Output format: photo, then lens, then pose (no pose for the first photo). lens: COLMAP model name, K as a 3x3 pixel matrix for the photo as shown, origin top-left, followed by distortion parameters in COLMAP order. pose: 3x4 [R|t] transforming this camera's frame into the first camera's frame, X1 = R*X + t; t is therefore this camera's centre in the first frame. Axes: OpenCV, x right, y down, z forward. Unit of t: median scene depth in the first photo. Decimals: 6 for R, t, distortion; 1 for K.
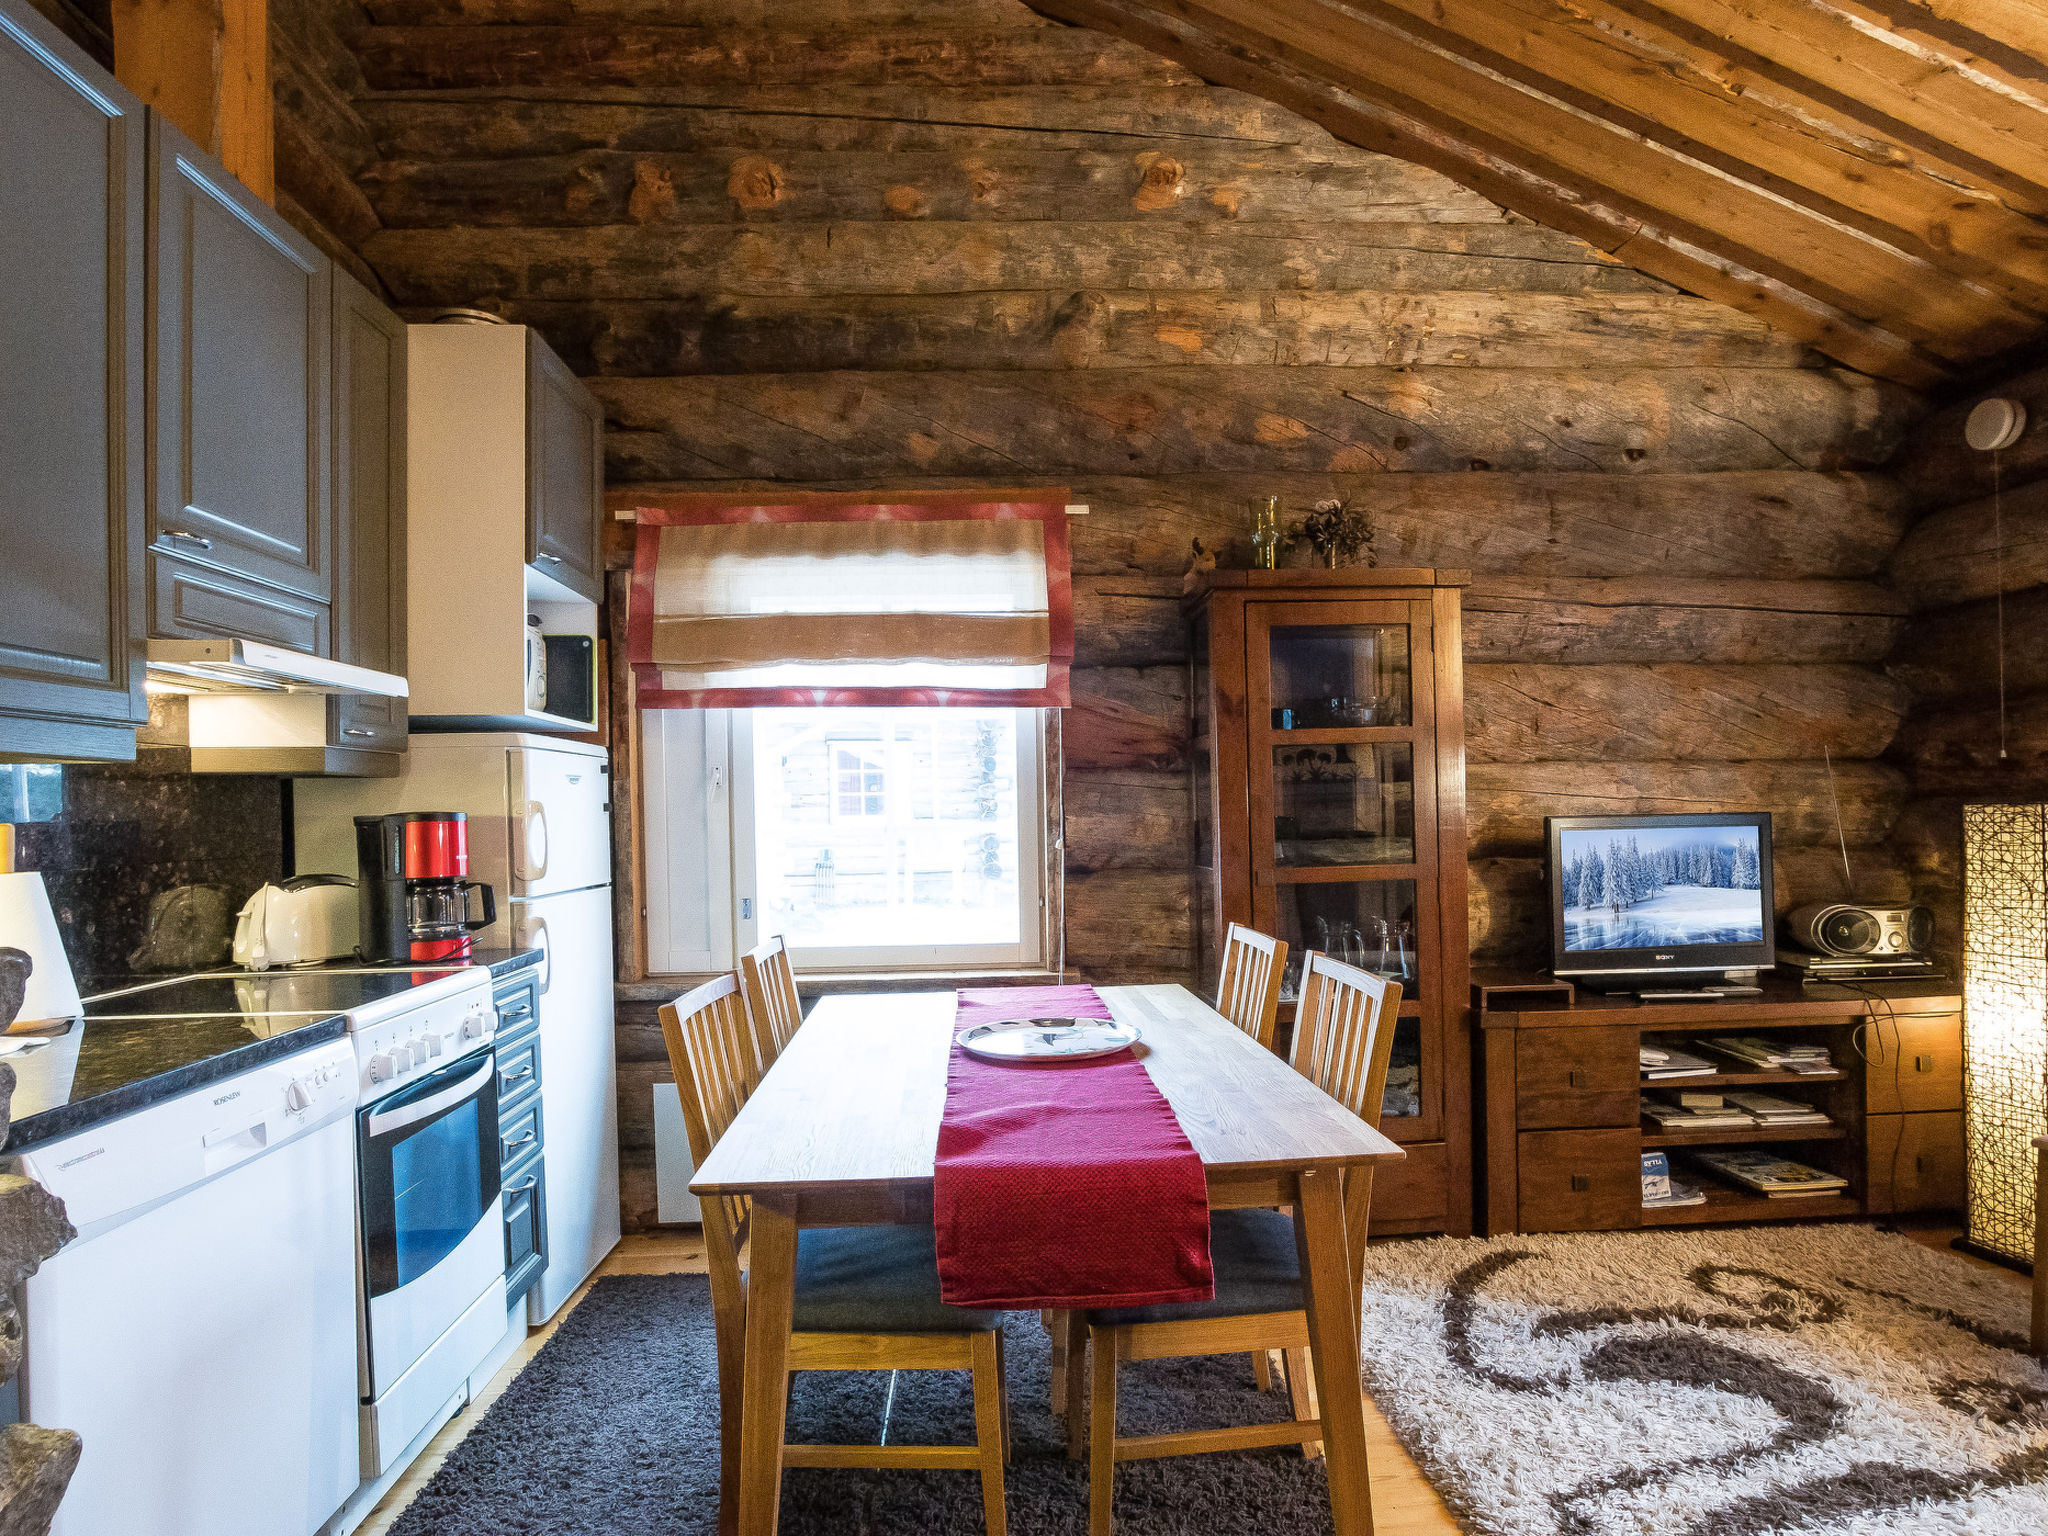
lens RADIAL K [[1129.1, 0, 1004.9], [0, 1129.1, 811.8], [0, 0, 1]] dist [-0.028537, 0.006692]
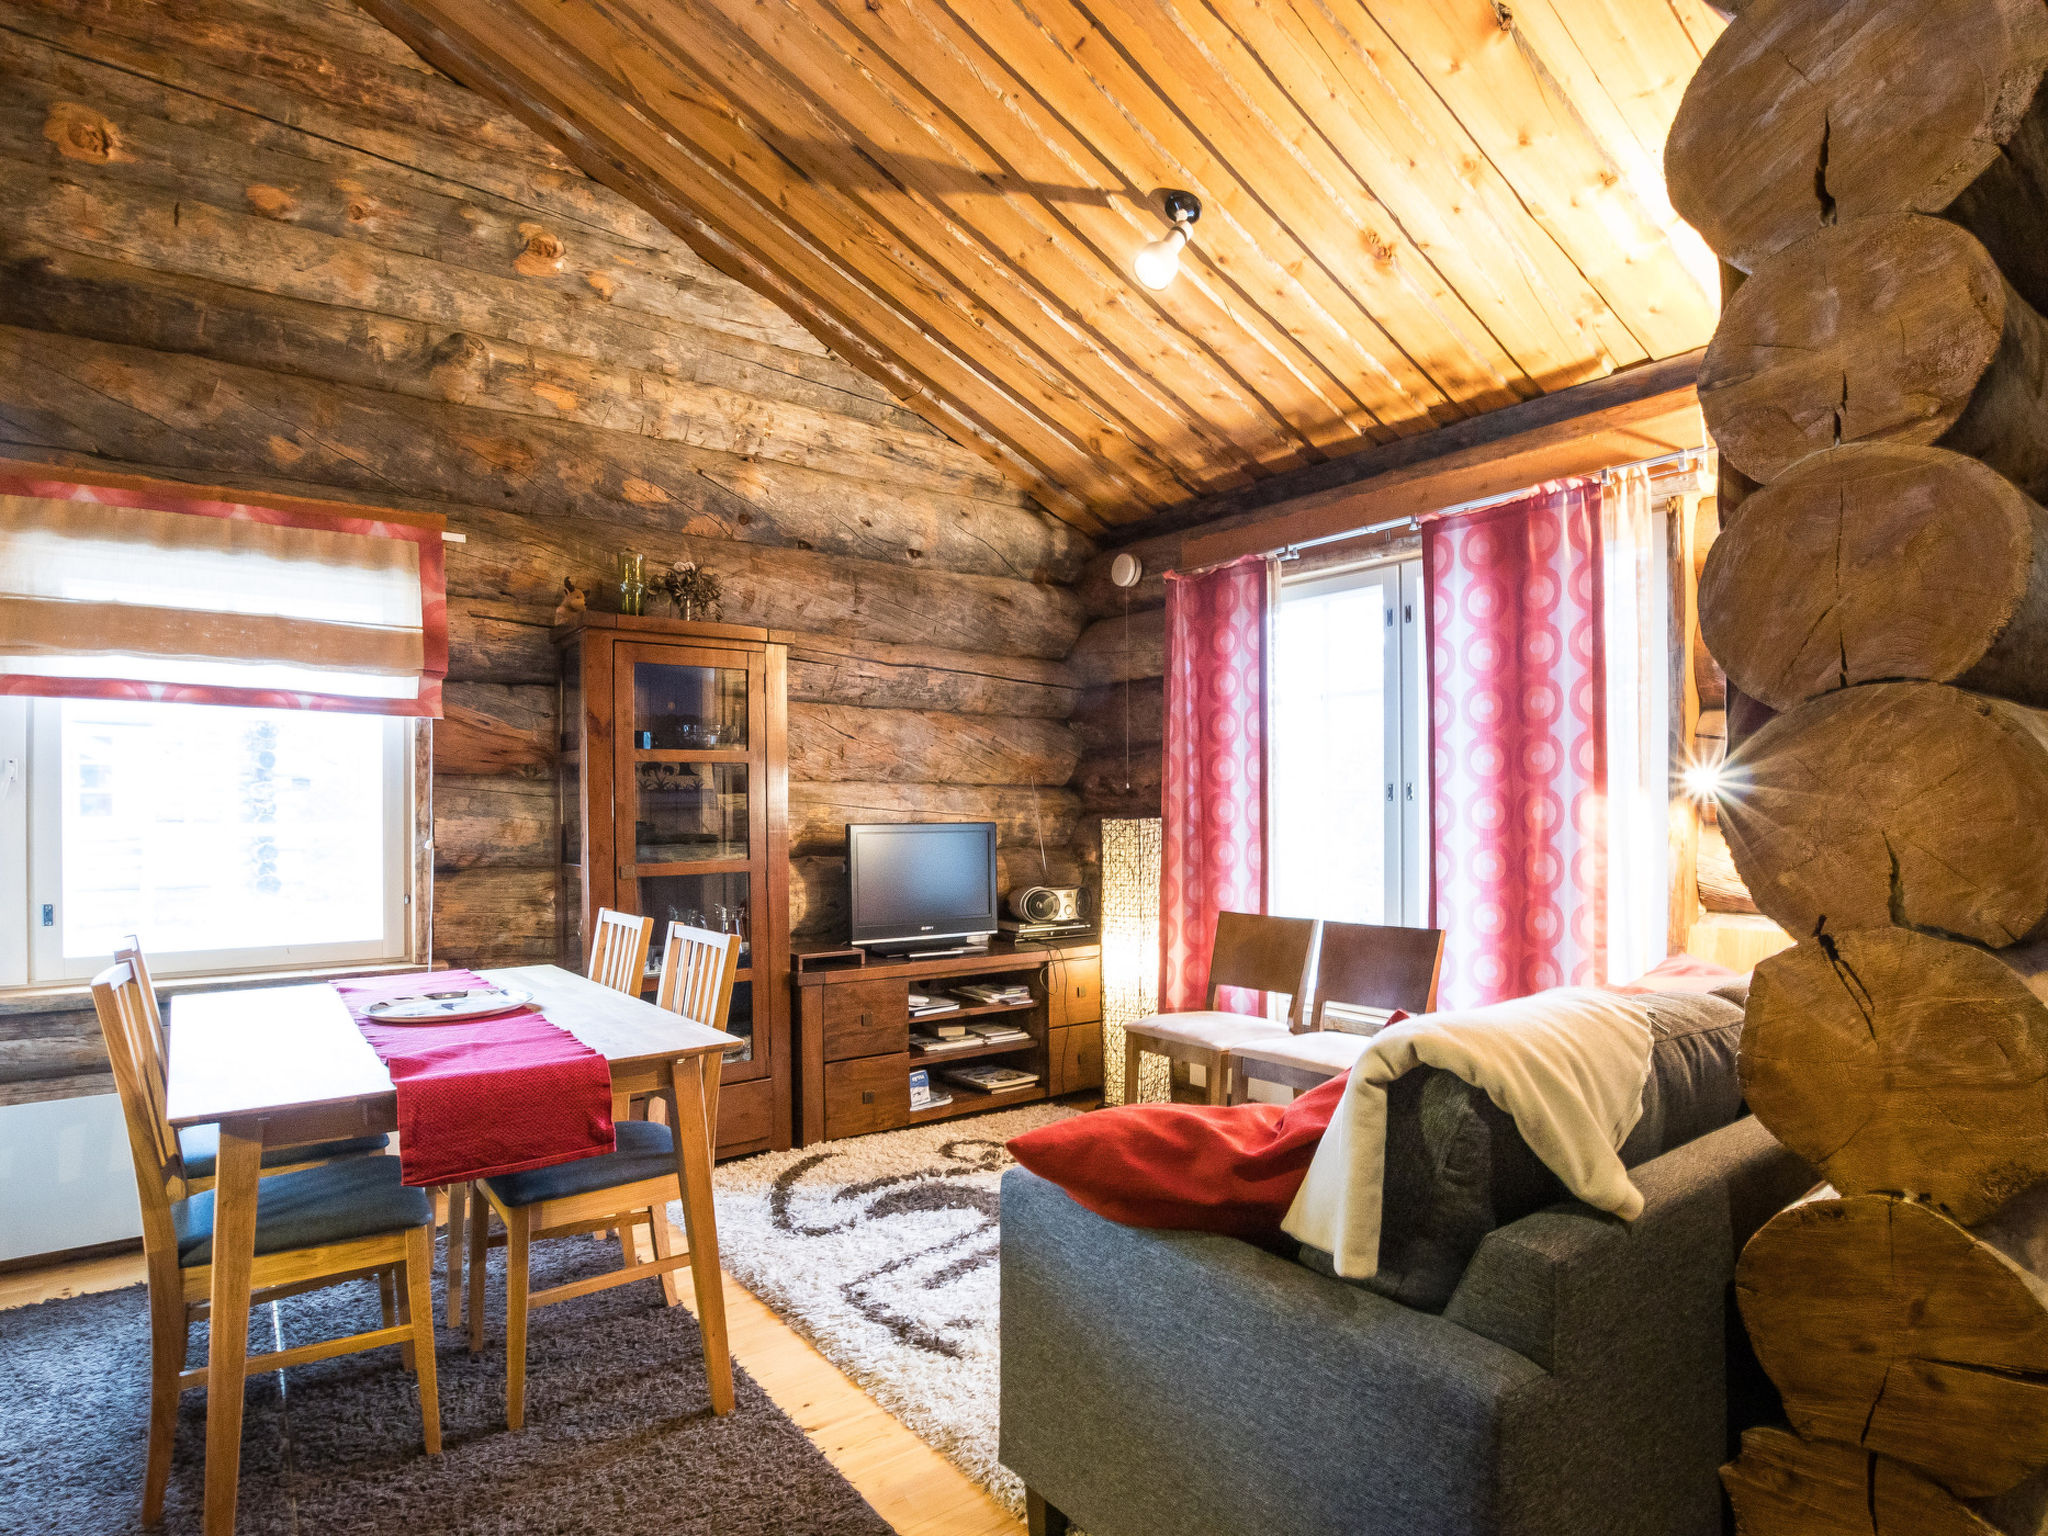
lens RADIAL K [[1129.1, 0, 1050.2], [0, 1129.1, 815.7], [0, 0, 1]] dist [-0.028537, 0.006692]
pose [[0.817050, 0.014663, 0.576380, -0.085606], [-0.011179, 0.999892, -0.009591, 0.004974], [-0.576458, 0.001393, 0.817126, -0.217487]]
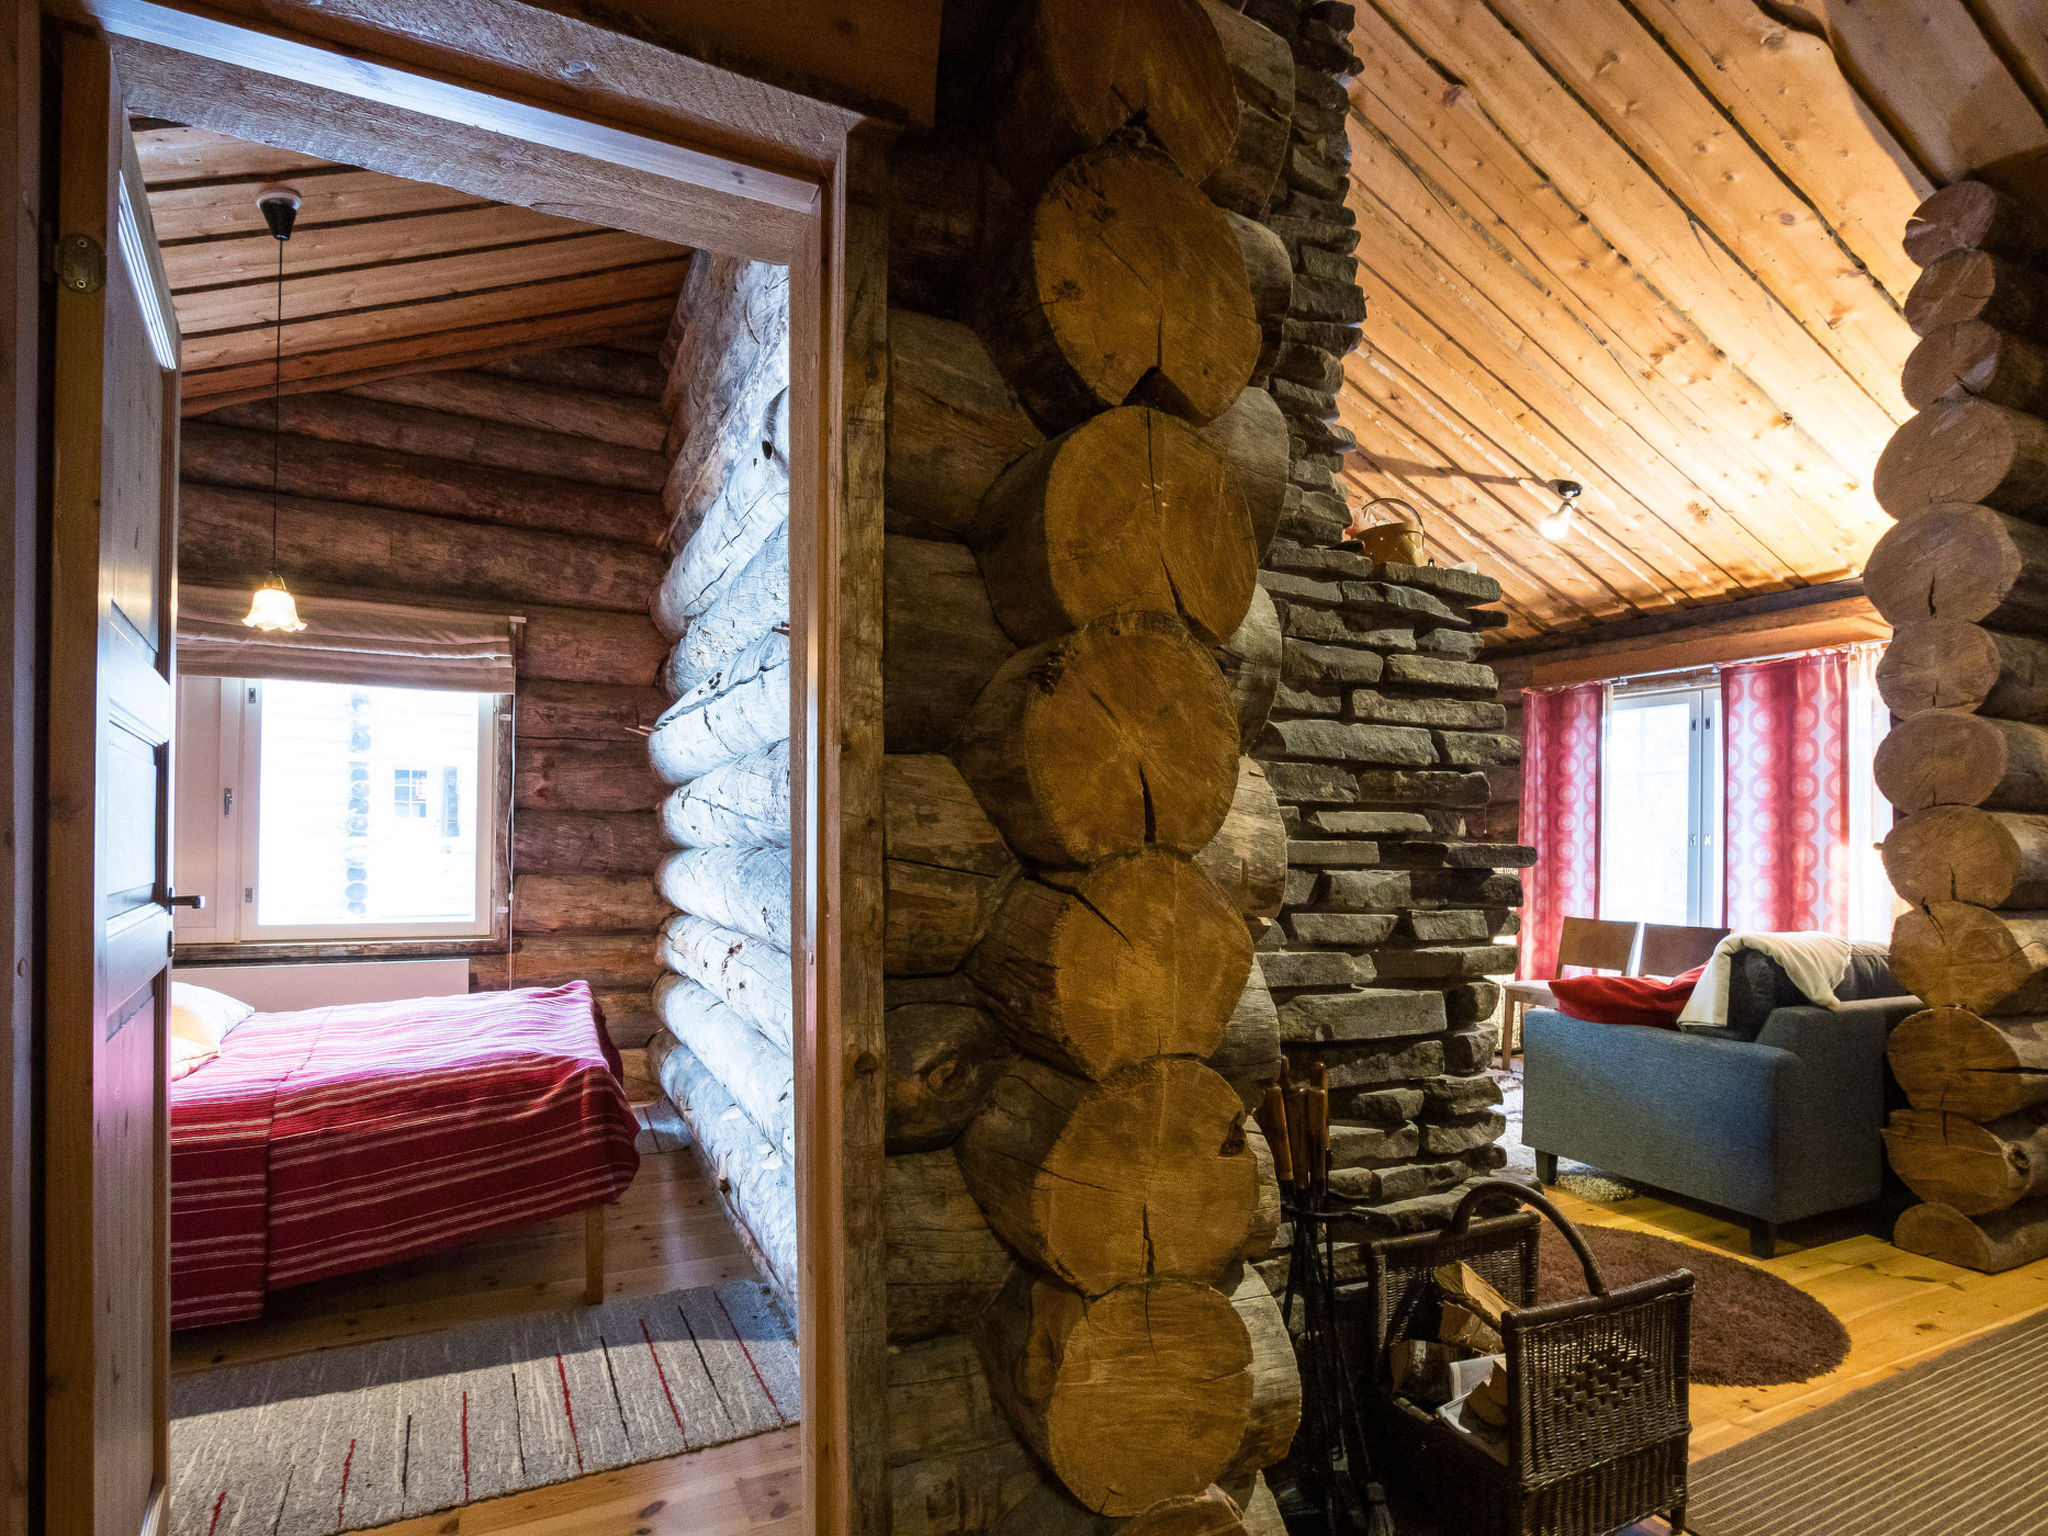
lens RADIAL K [[1129.1, 0, 998.4], [0, 1129.1, 835.6], [0, 0, 1]] dist [-0.028537, 0.006692]
pose [[0.921726, 0.039524, 0.385823, -0.858617], [-0.035701, 0.999217, -0.017071, 0.027918], [-0.386195, 0.001960, 0.922415, -0.696269]]
